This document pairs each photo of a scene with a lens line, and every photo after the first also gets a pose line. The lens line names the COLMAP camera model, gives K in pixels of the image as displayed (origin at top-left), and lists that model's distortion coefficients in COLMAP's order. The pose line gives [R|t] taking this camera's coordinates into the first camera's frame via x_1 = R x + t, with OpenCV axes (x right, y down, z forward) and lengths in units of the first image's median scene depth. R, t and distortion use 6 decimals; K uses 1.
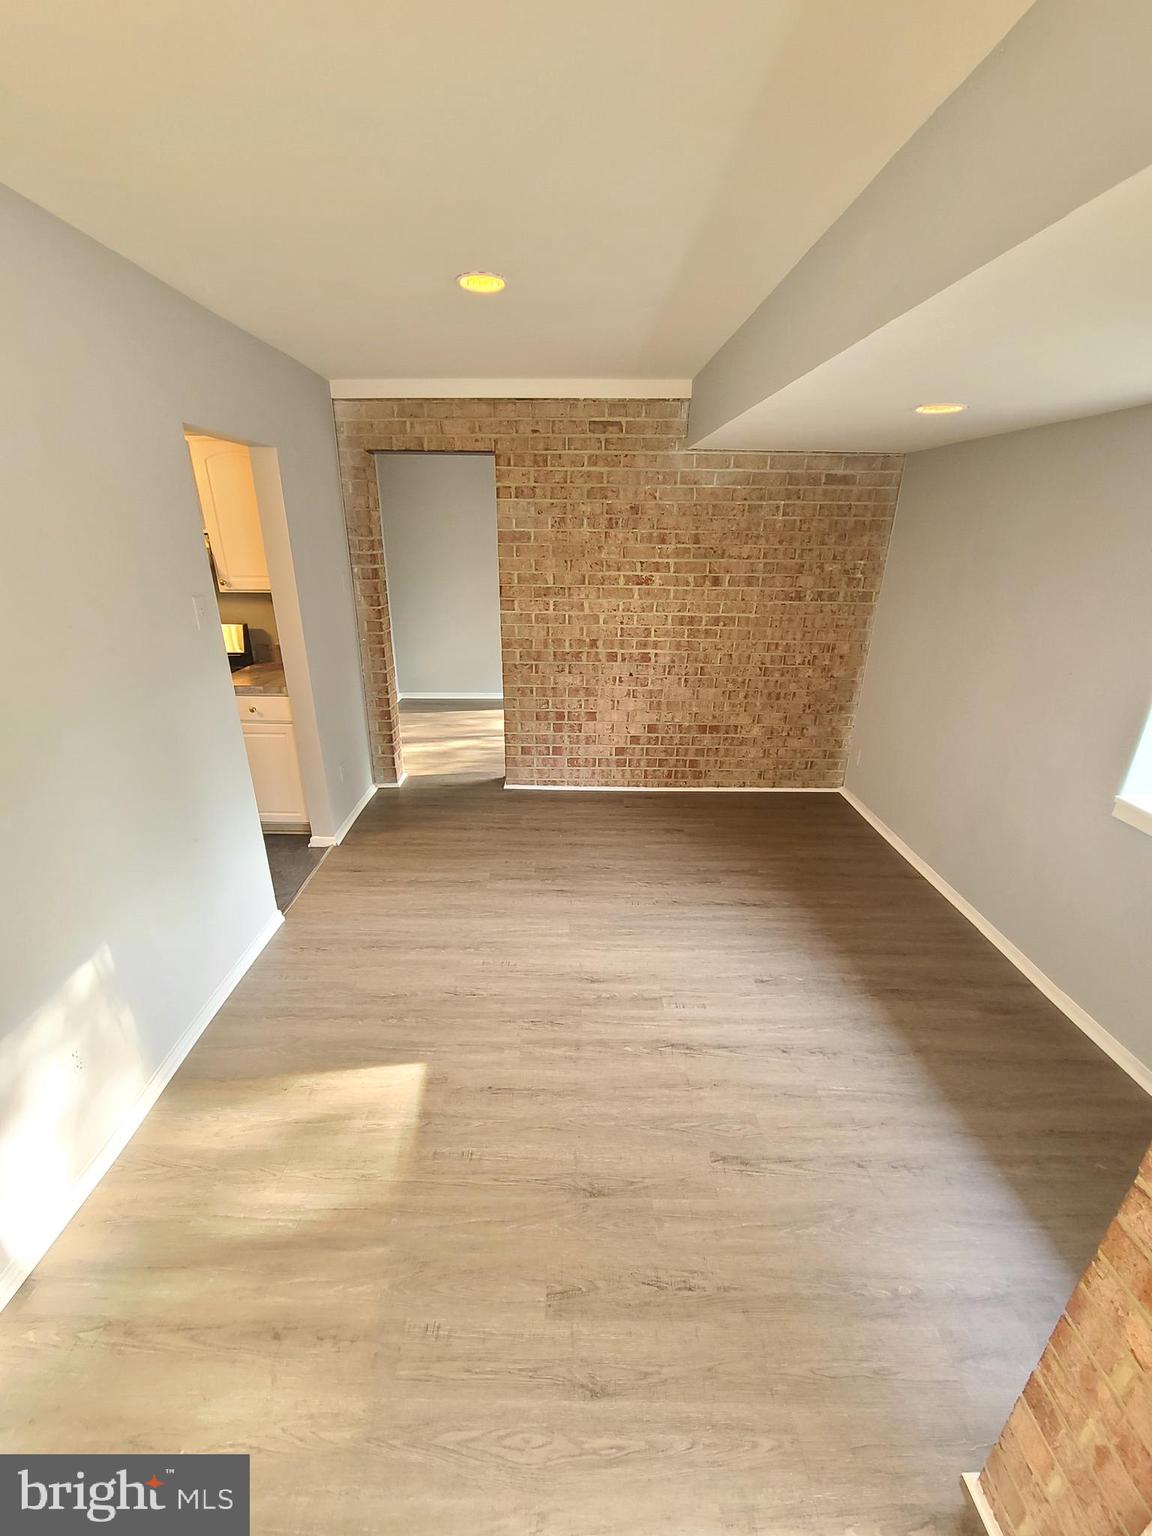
lens RADIAL K [[627.6, 0, 569.1], [0, 627.6, 782.1], [0, 0, 1]] dist [-0.000315, -0.000400]
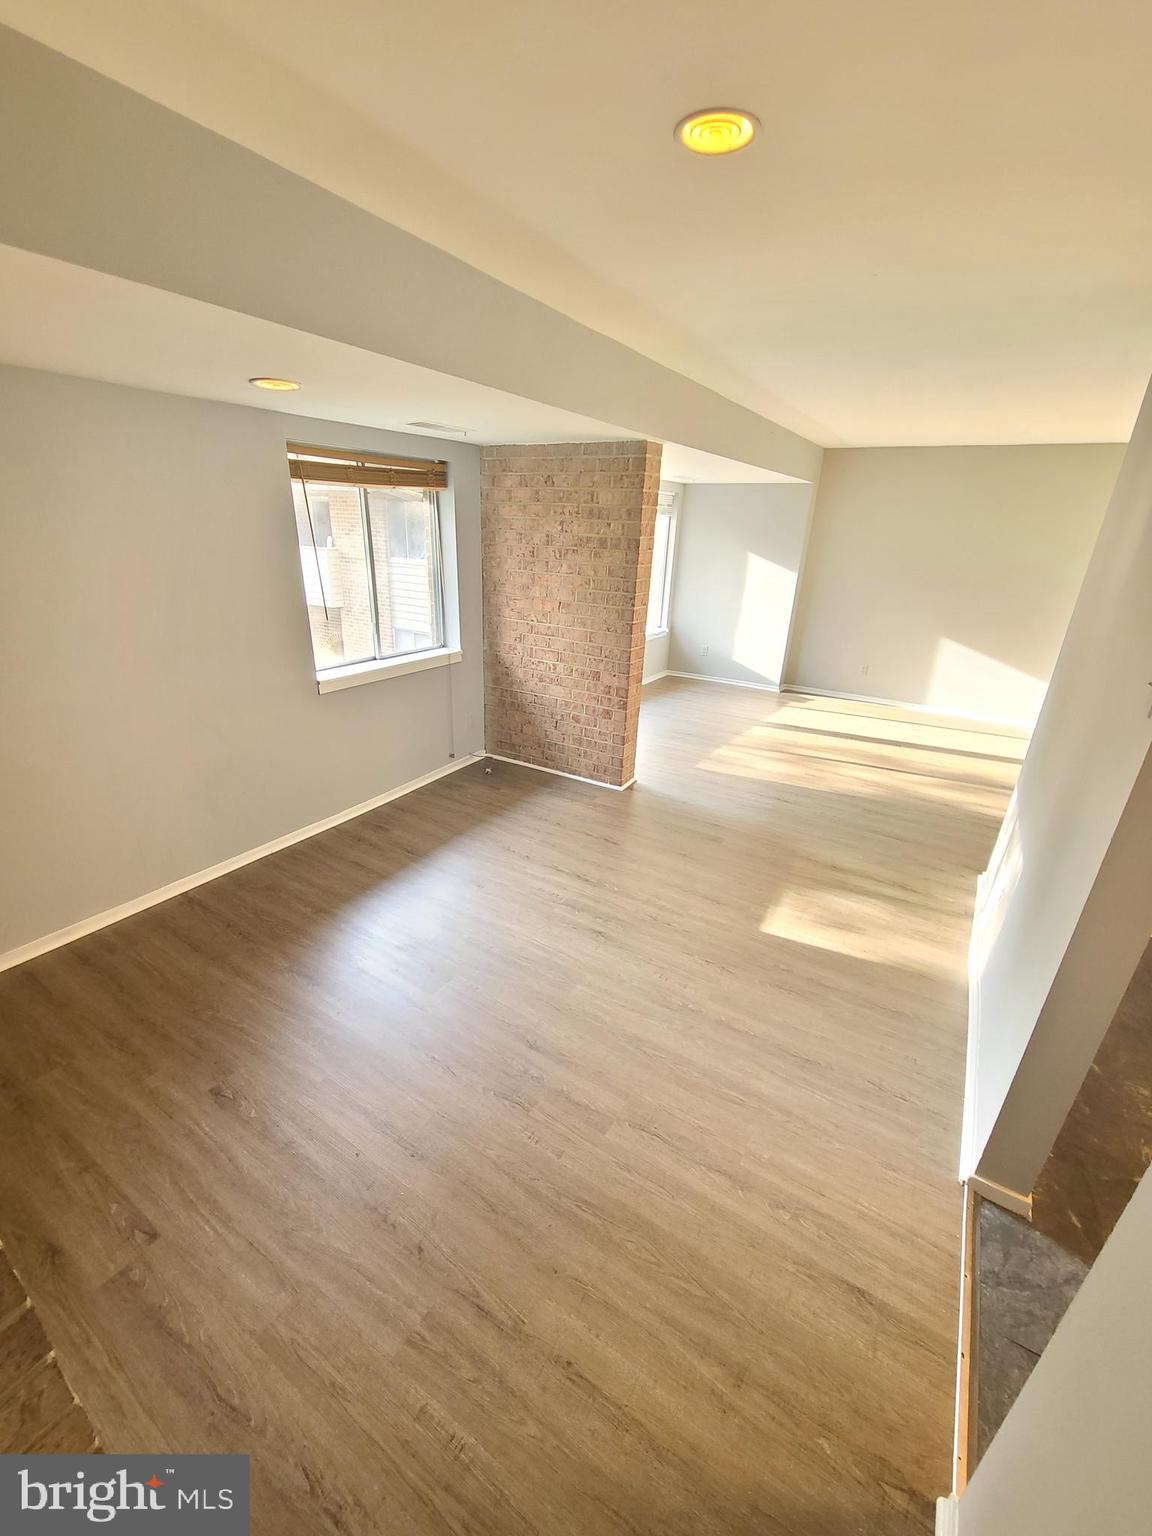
lens RADIAL K [[627.6, 0, 572.2], [0, 627.6, 774.0], [0, 0, 1]] dist [-0.000315, -0.000400]
pose [[-0.840204, -0.237096, 0.487691, -0.313407], [0.166681, 0.742893, 0.648326, -0.487623], [-0.516018, 0.626015, -0.584663, 1.195282]]
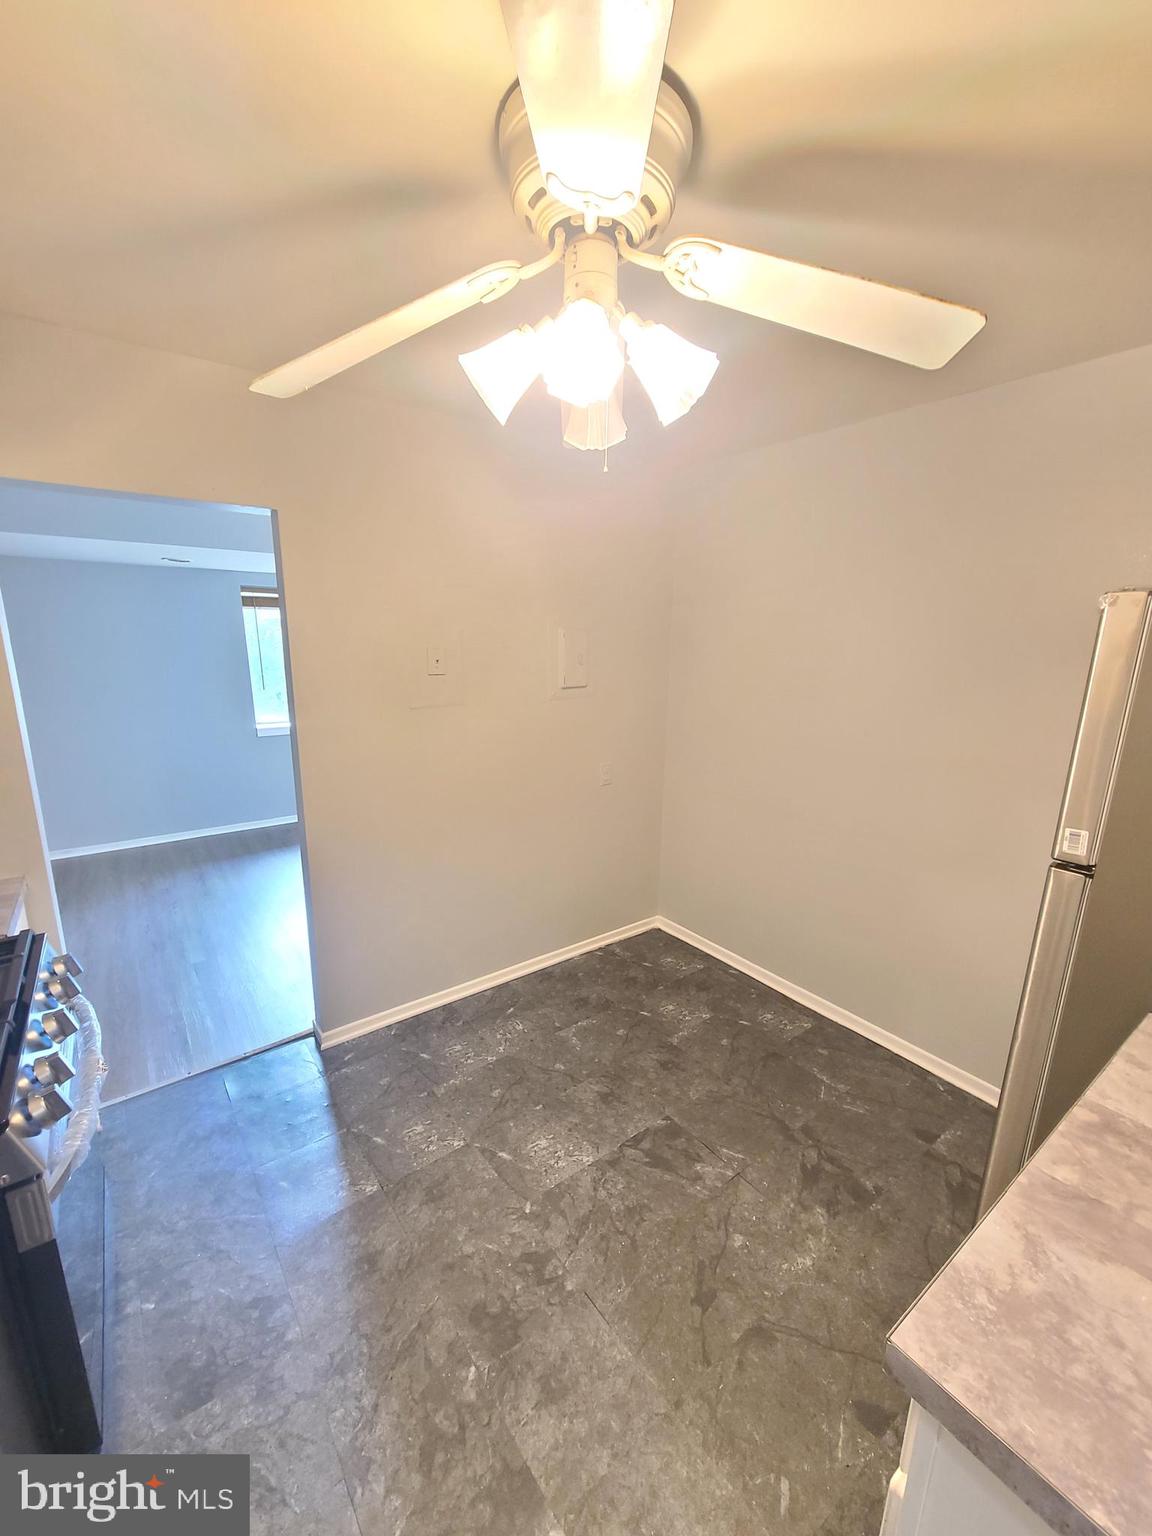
lens RADIAL K [[627.6, 0, 571.2], [0, 627.6, 775.9], [0, 0, 1]] dist [-0.000315, -0.000400]
pose [[-0.592072, -0.190547, 0.783034, -1.213079], [0.284418, 0.859714, 0.424262, -0.345283], [-0.754028, 0.473902, -0.454817, 0.882241]]
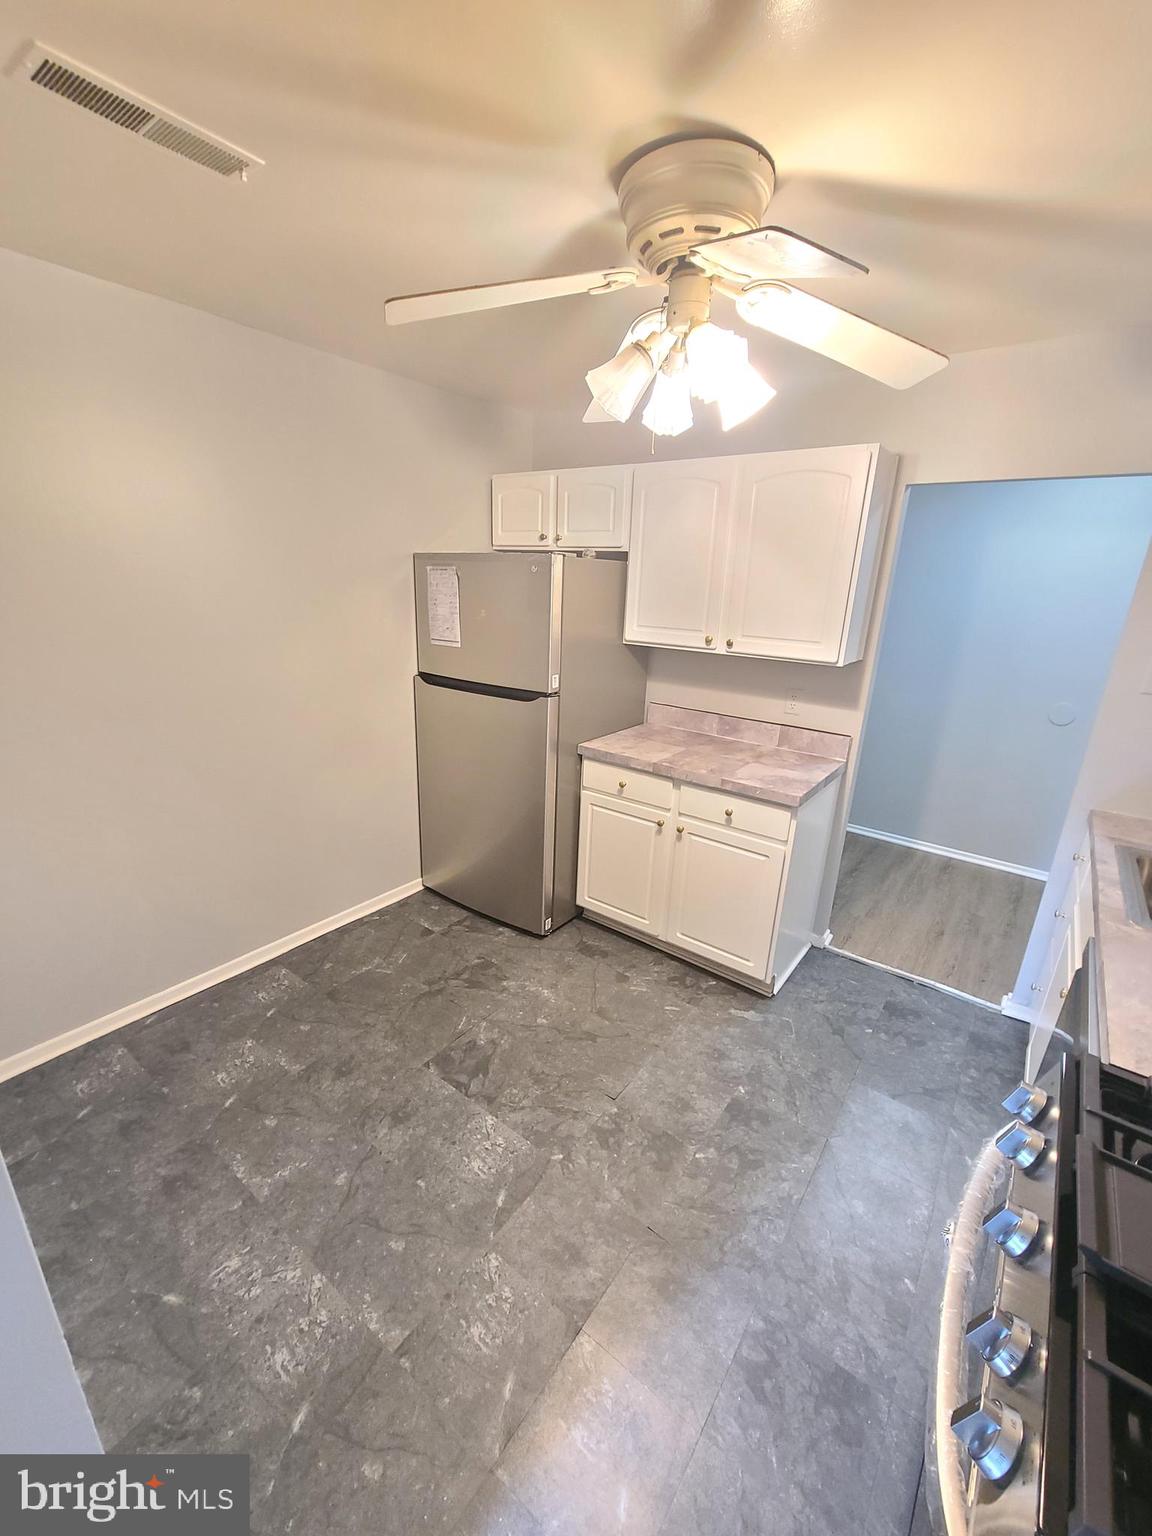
lens RADIAL K [[627.6, 0, 568.3], [0, 627.6, 777.1], [0, 0, 1]] dist [-0.000315, -0.000400]
pose [[-0.607968, 0.216606, -0.763843, -0.442590], [-0.334797, 0.802408, 0.494017, -0.351958], [0.719921, 0.556079, -0.415320, 0.891729]]
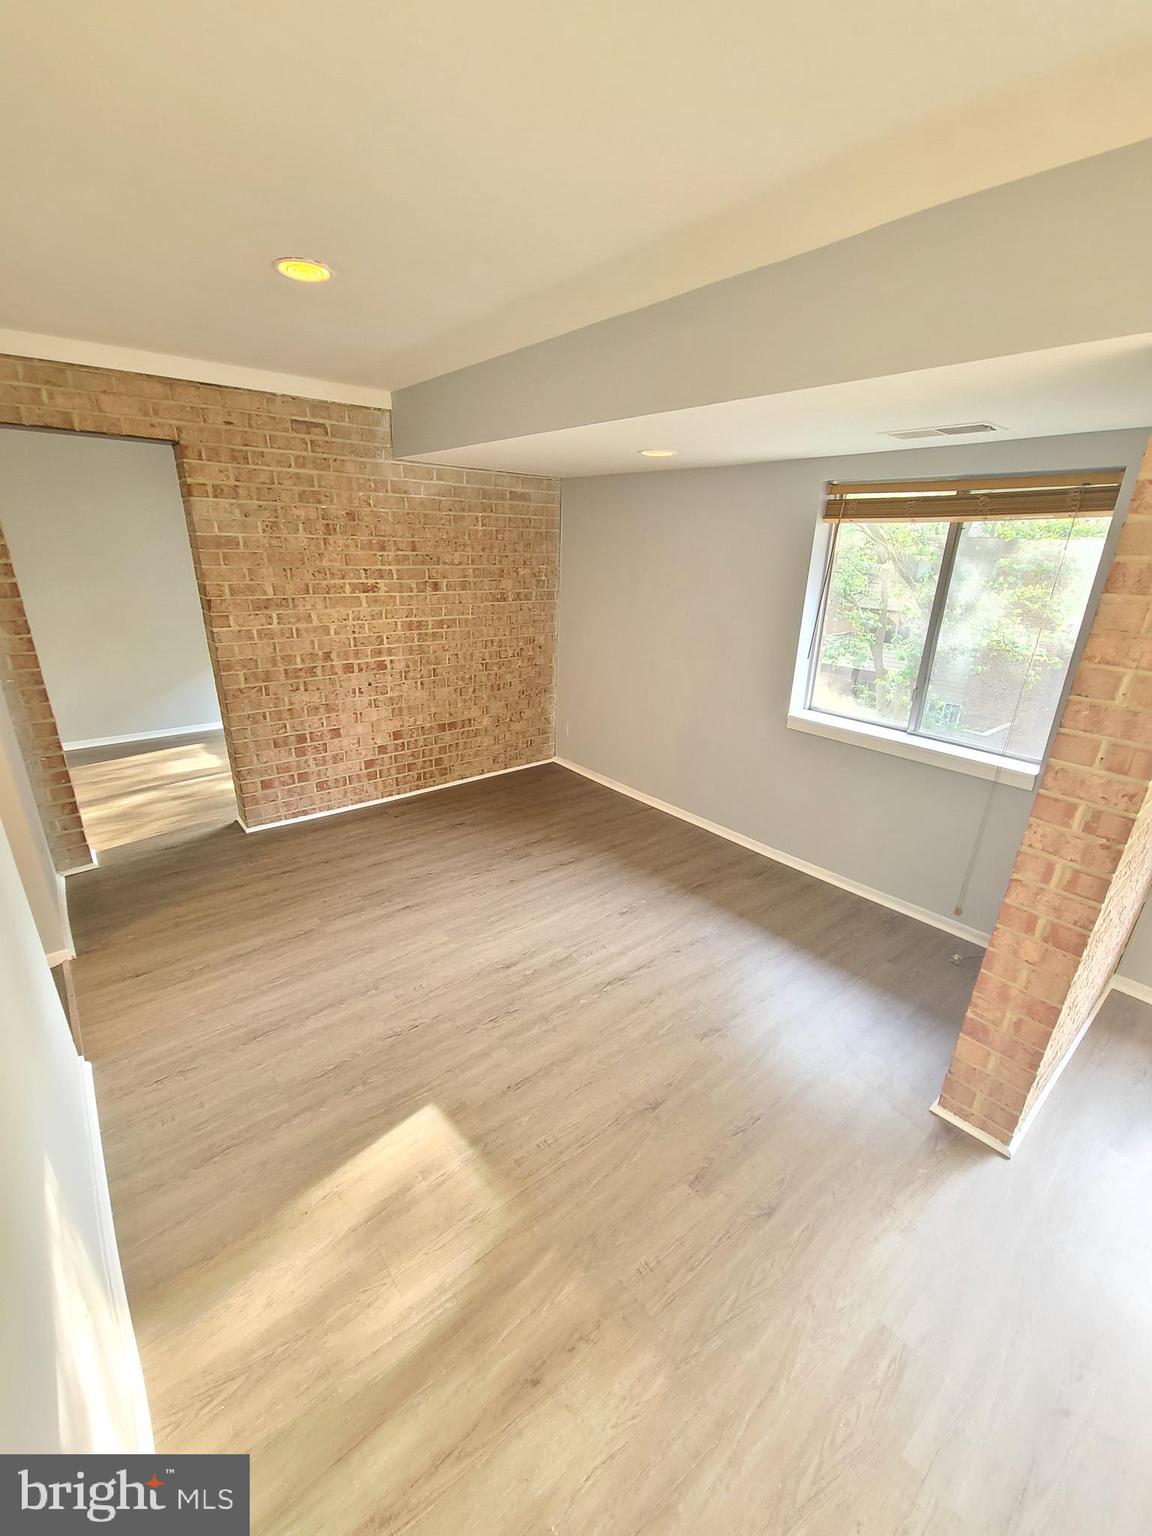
lens RADIAL K [[627.6, 0, 567.3], [0, 627.6, 781.5], [0, 0, 1]] dist [-0.000315, -0.000400]
pose [[0.776850, -0.214112, 0.592165, -0.353464], [0.218752, 0.973609, 0.065056, -0.025605], [-0.590467, 0.078999, 0.803186, 0.058601]]
